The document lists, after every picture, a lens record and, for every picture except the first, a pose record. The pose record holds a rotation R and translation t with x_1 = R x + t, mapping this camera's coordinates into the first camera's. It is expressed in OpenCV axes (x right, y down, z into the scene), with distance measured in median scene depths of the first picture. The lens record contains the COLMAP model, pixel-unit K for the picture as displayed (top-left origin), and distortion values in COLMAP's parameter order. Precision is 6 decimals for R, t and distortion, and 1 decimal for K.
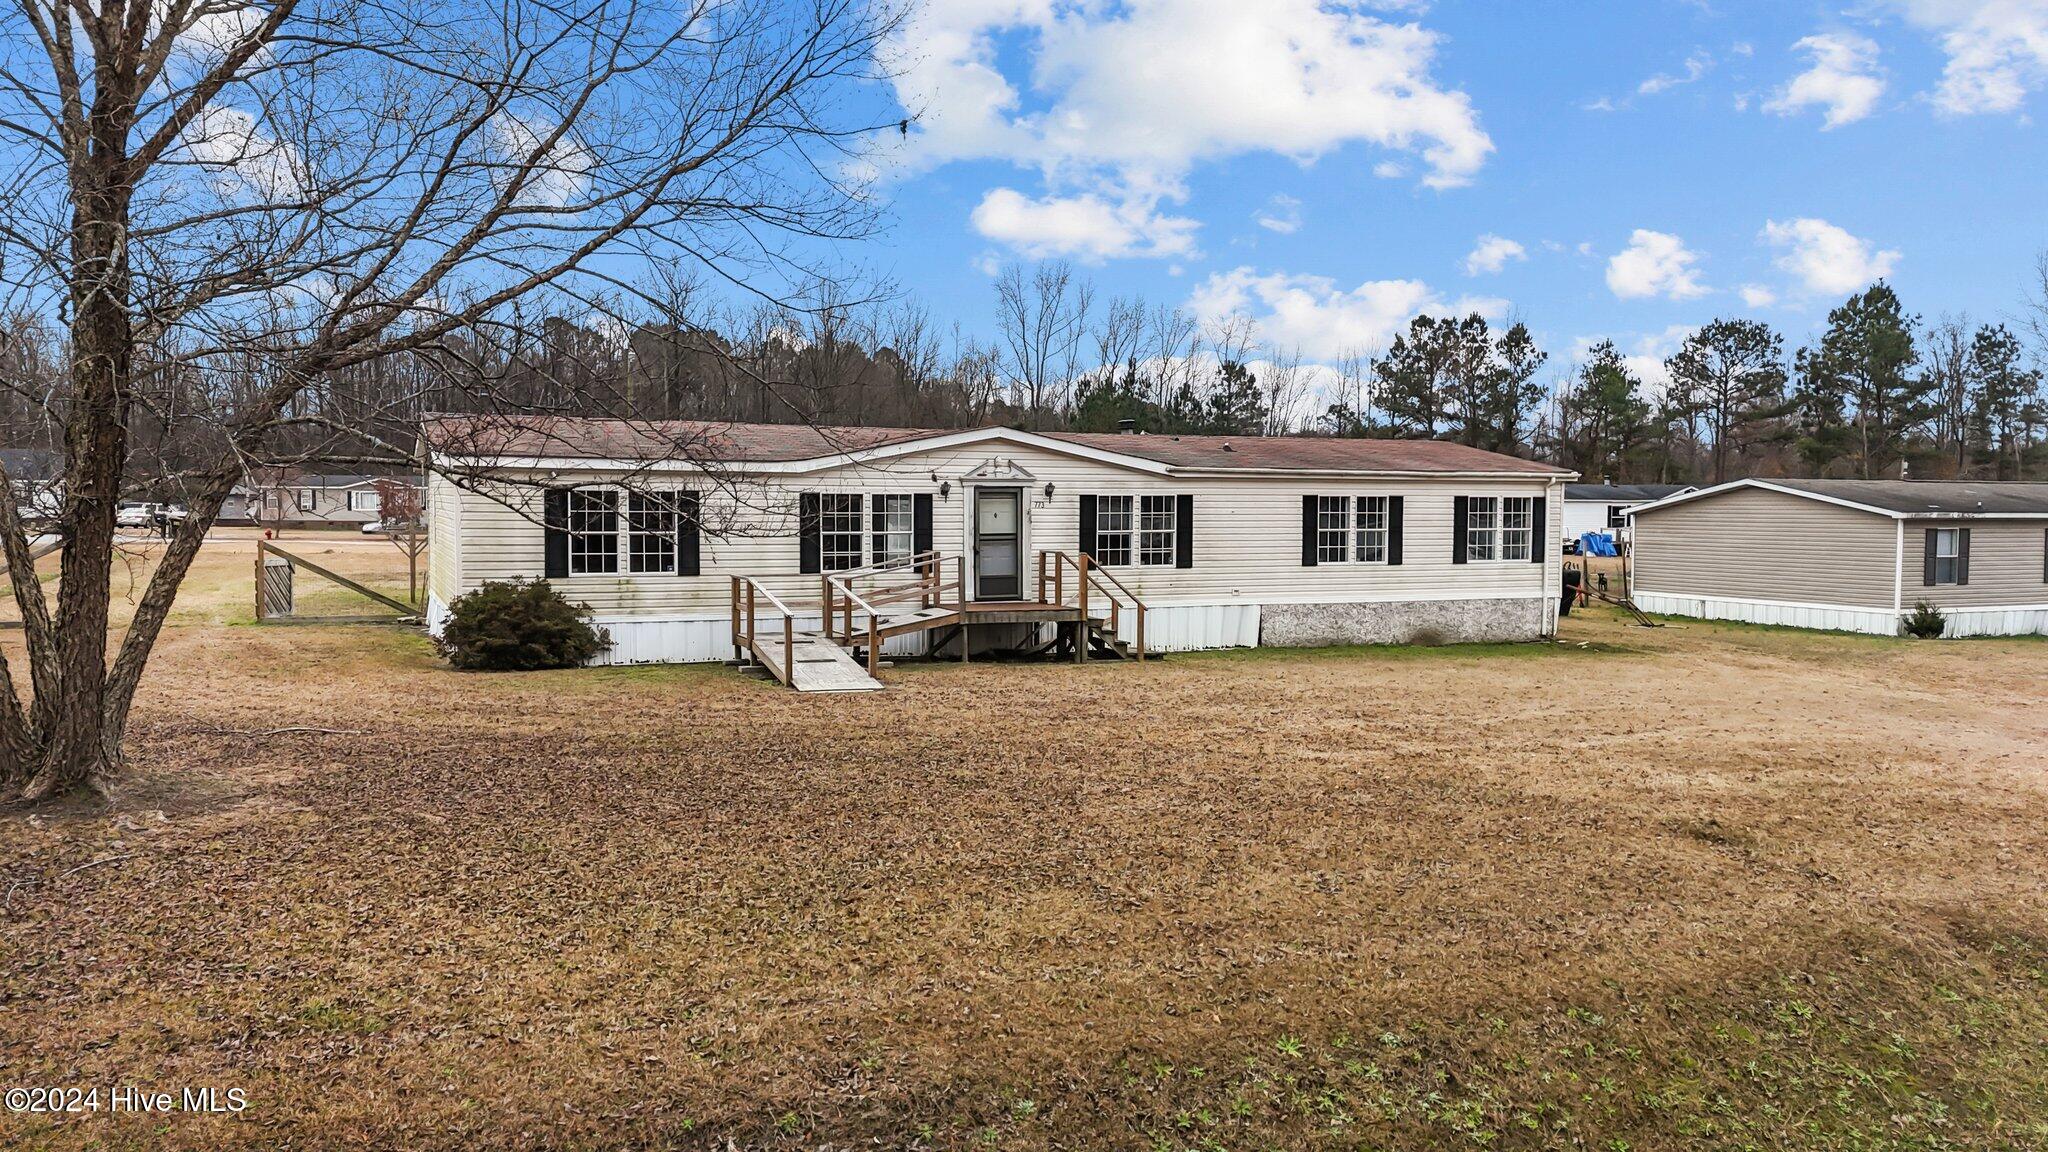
lens RADIAL K [[1495.6, 0, 1027.1], [0, 1495.6, 573.8], [0, 0, 1]] dist [0.085247, -0.087500]
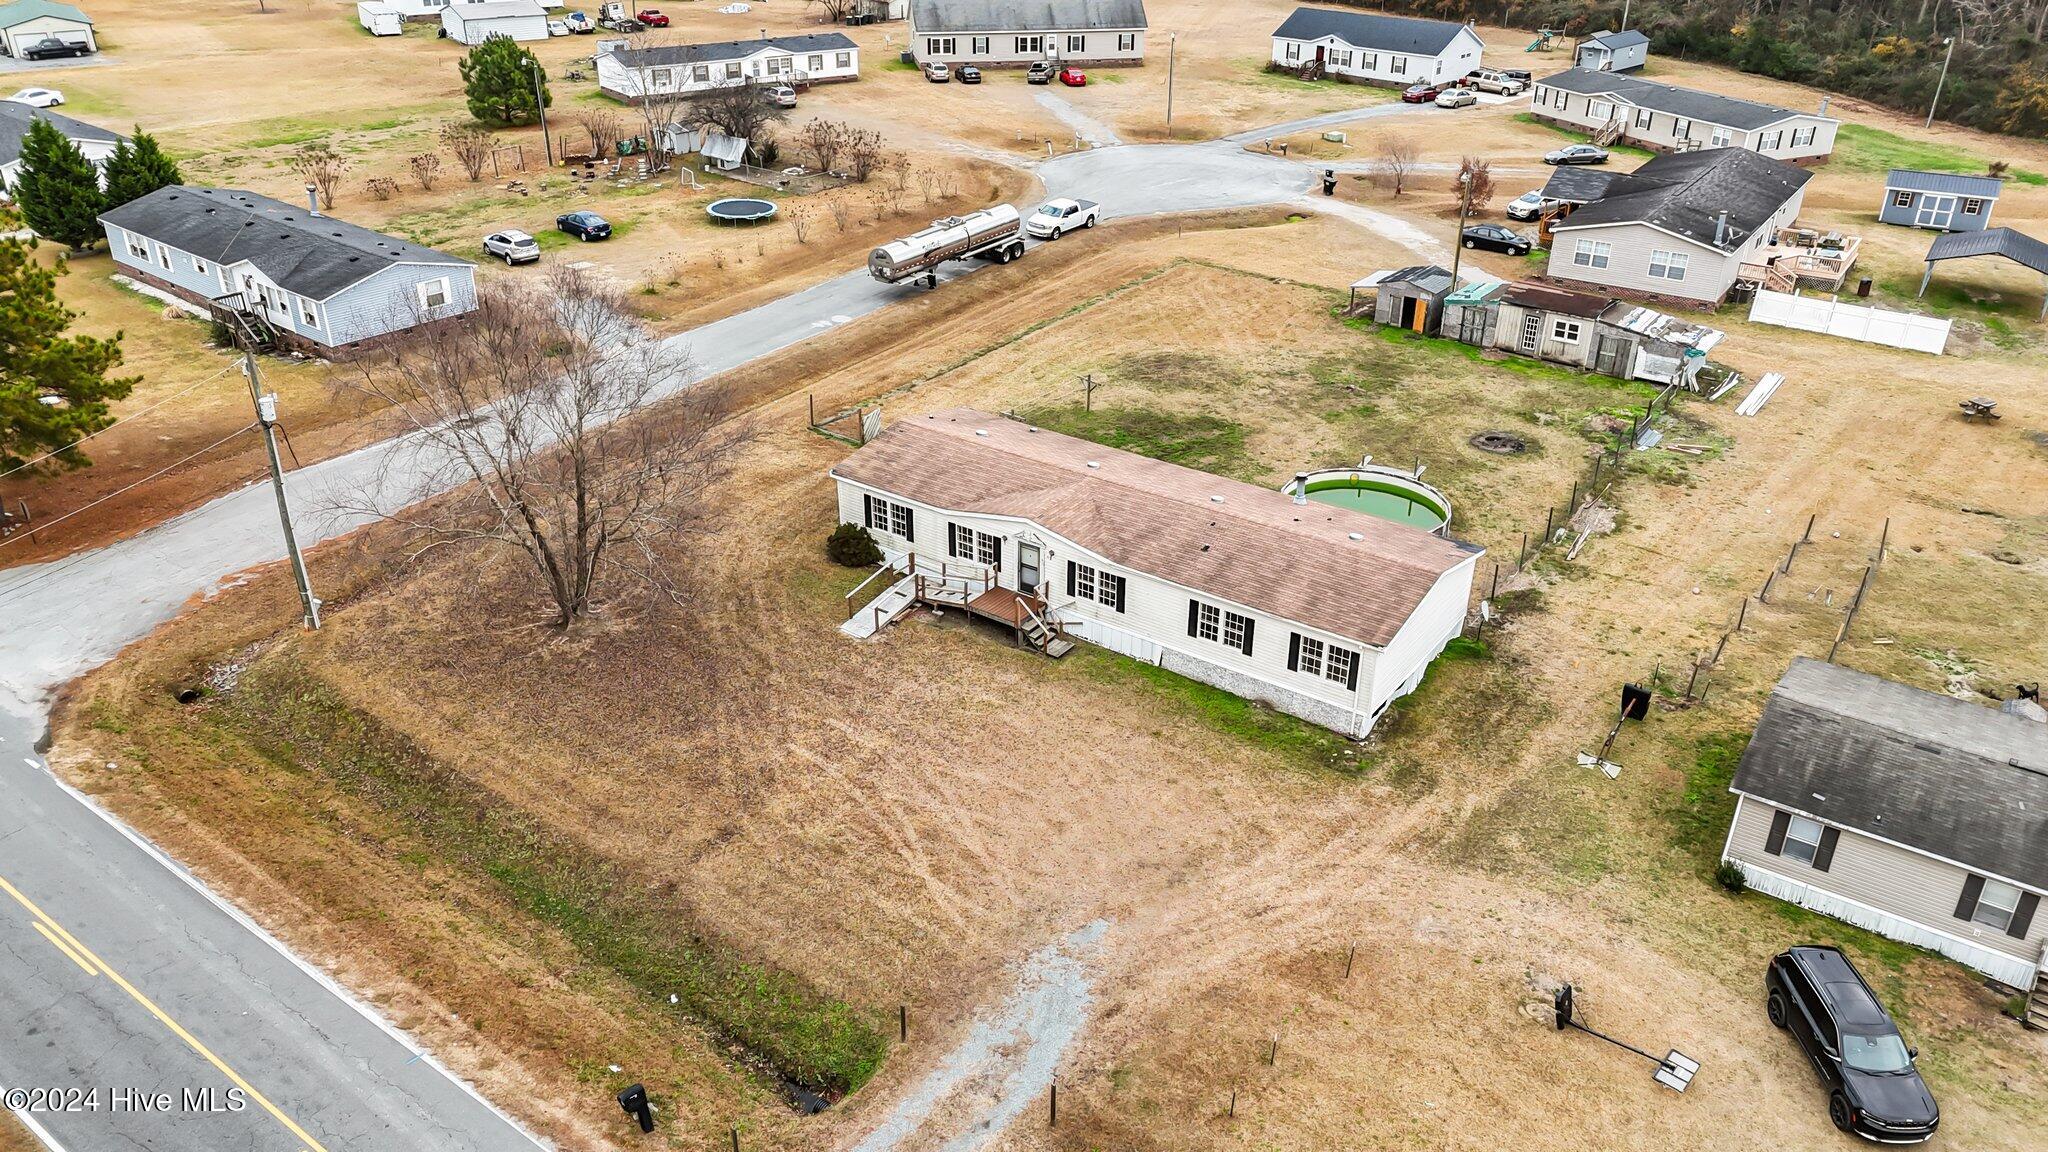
lens RADIAL K [[1495.6, 0, 1027.1], [0, 1495.6, 573.8], [0, 0, 1]] dist [0.085247, -0.087500]
pose [[0.510715, 0.396024, -0.763108, 1.363944], [-0.049126, 0.899585, 0.433973, -0.799158], [0.858345, -0.184149, 0.478887, 0.034734]]
